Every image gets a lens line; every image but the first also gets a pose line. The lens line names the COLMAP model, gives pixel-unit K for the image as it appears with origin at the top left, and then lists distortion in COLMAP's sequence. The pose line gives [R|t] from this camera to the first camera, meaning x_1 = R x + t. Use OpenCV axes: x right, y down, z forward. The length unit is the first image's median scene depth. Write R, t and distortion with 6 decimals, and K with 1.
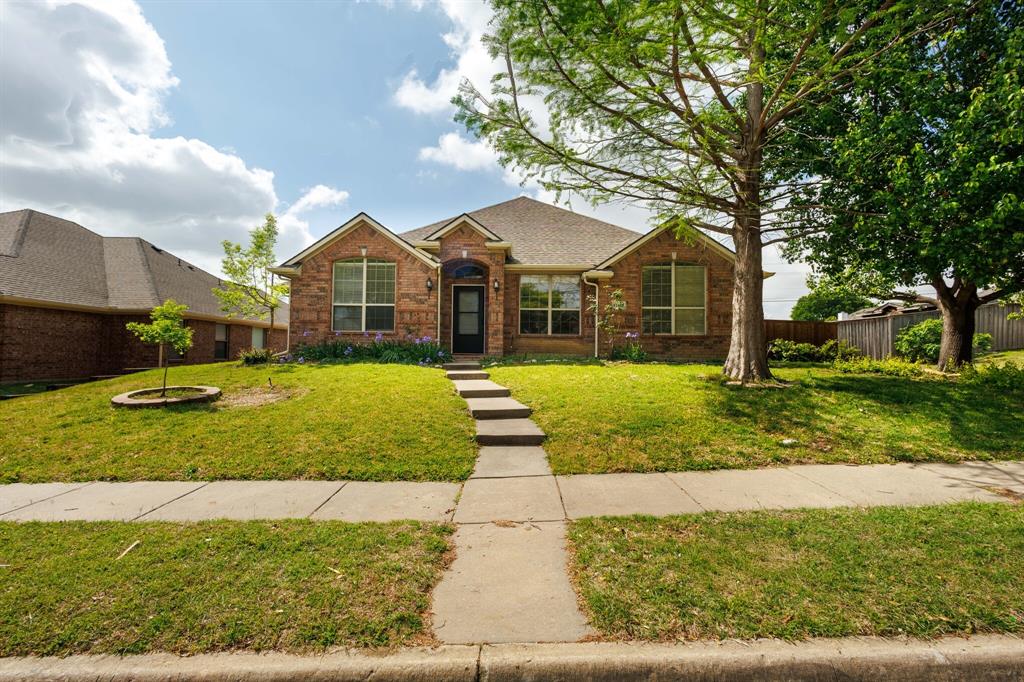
lens RADIAL K [[479.6, 0, 508.4], [0, 479.6, 354.2], [0, 0, 1]] dist [0.003959, -0.000142]
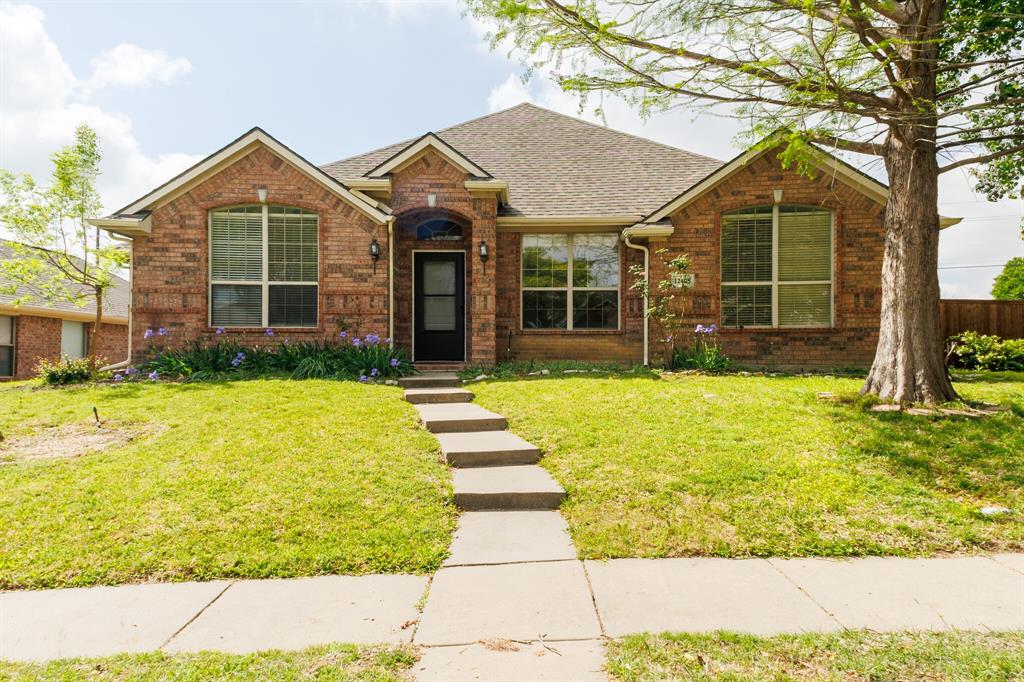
lens RADIAL K [[479.6, 0, 508.4], [0, 479.6, 354.2], [0, 0, 1]] dist [0.003959, -0.000142]
pose [[0.999941, -0.009819, 0.004607, 0.002878], [0.009817, 0.999952, 0.000312, -0.010526], [-0.004610, -0.000267, 0.999989, 0.400935]]
